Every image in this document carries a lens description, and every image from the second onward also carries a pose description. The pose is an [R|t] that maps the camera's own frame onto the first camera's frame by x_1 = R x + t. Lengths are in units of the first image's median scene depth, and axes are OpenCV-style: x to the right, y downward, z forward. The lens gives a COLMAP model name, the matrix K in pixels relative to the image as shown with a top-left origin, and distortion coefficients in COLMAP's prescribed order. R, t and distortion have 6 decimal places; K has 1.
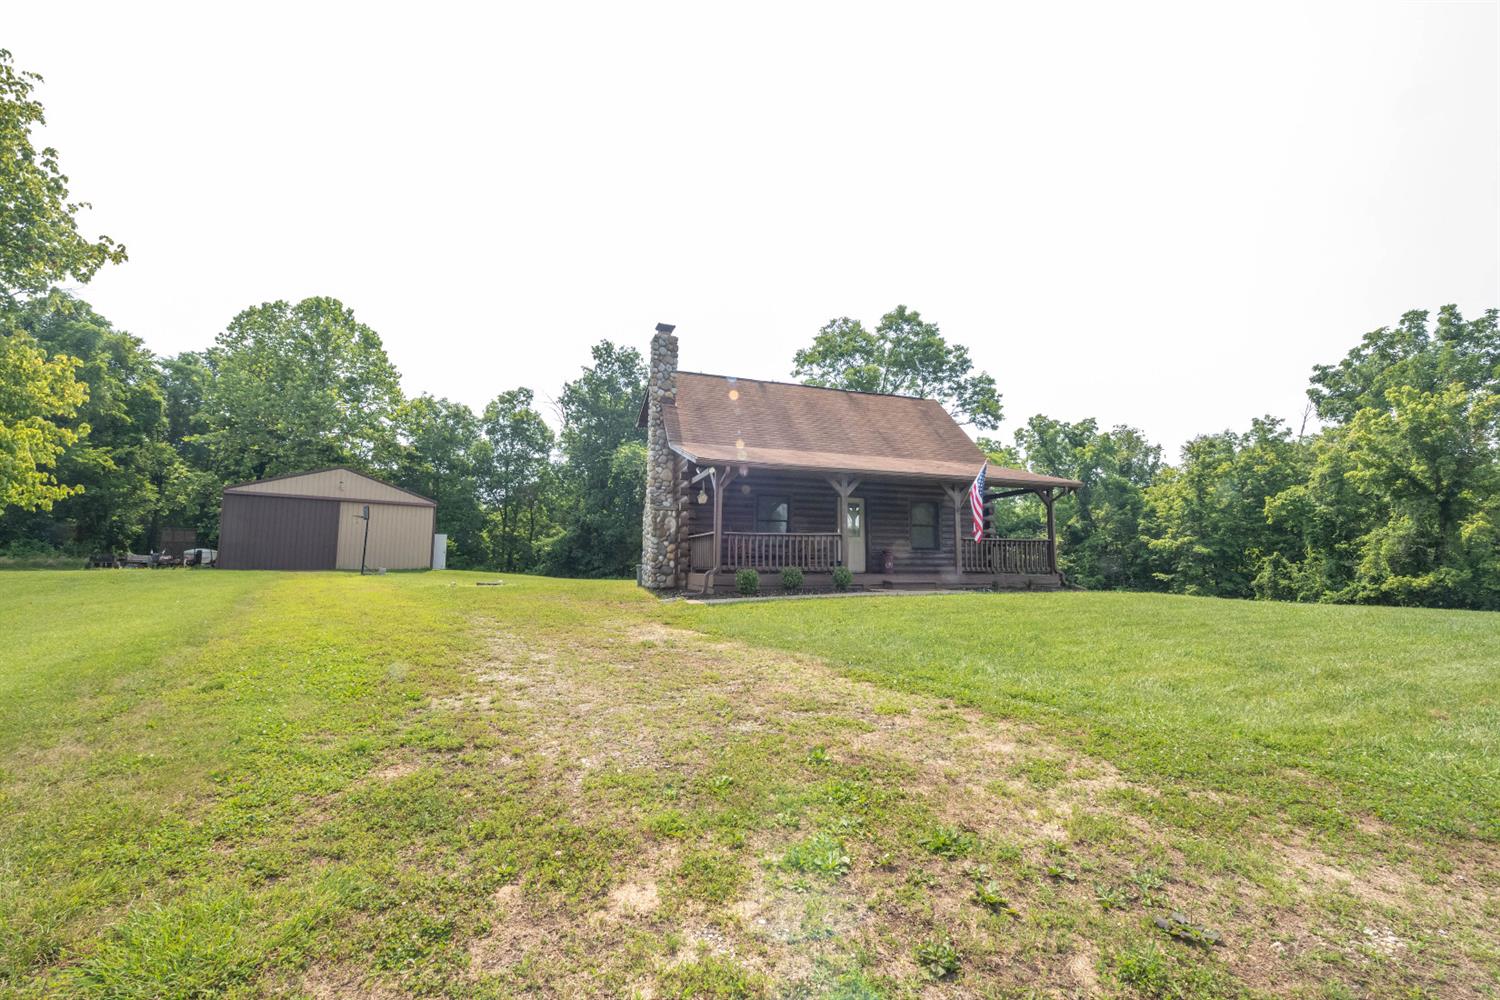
lens RADIAL K [[591.2, 0, 750.0], [0, 591.2, 500.0], [0, 0, 1]] dist [0.001076, -0.005853]
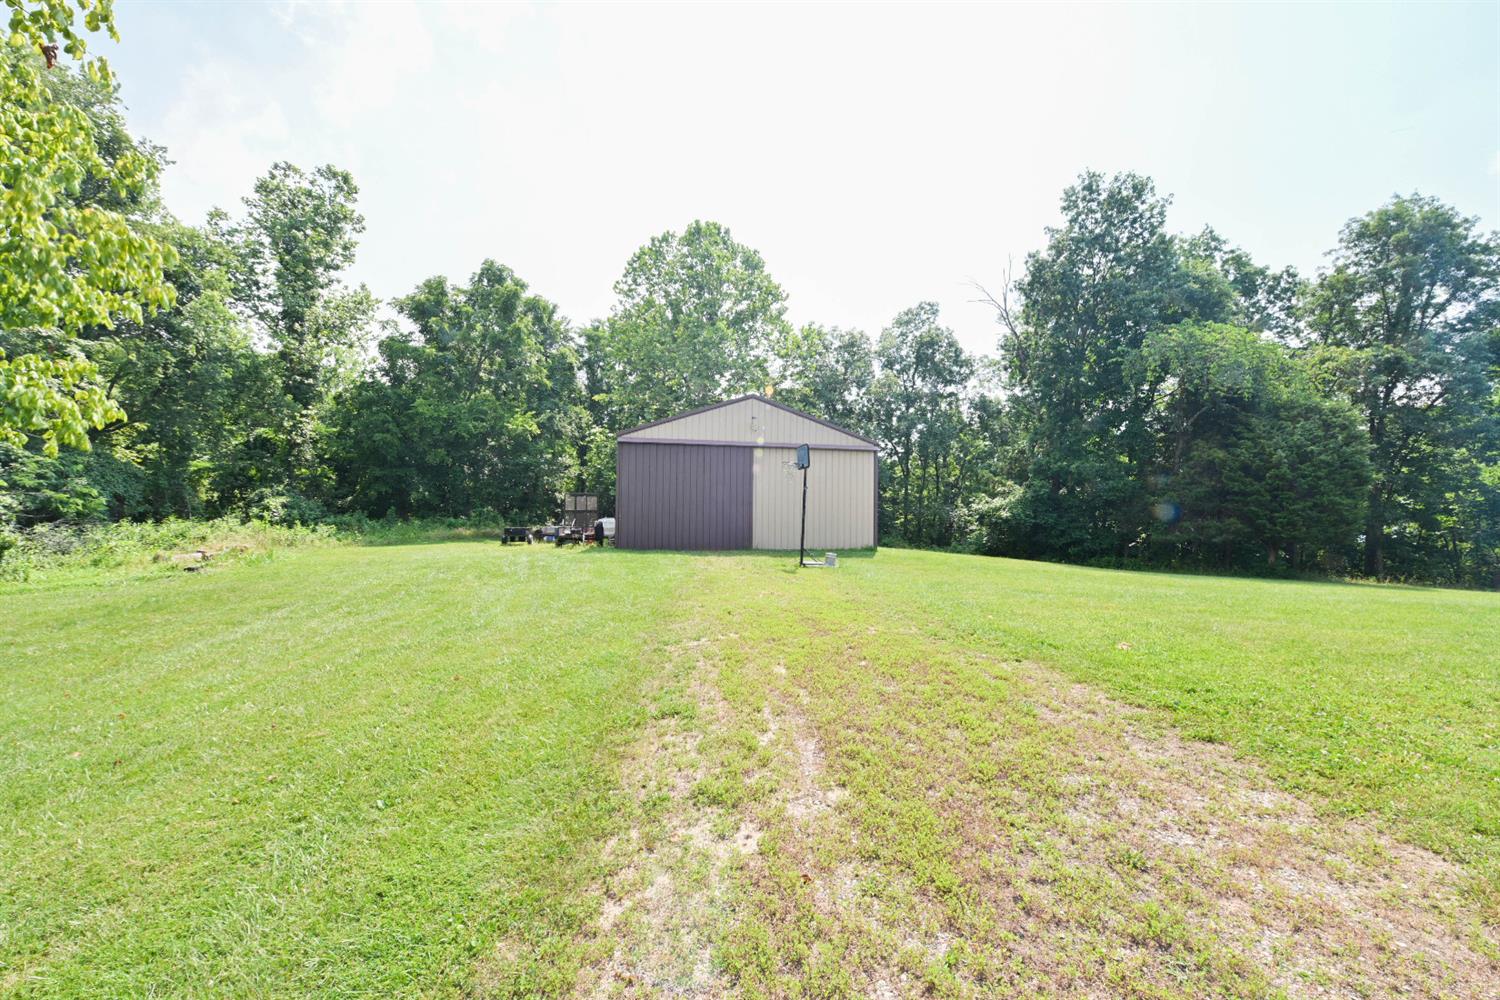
lens RADIAL K [[591.2, 0, 750.0], [0, 591.2, 500.0], [0, 0, 1]] dist [0.001076, -0.005853]
pose [[0.851708, -0.019724, -0.523645, -0.240123], [0.051571, 0.997595, 0.046304, 0.021372], [0.521473, -0.066442, 0.850677, 0.292915]]
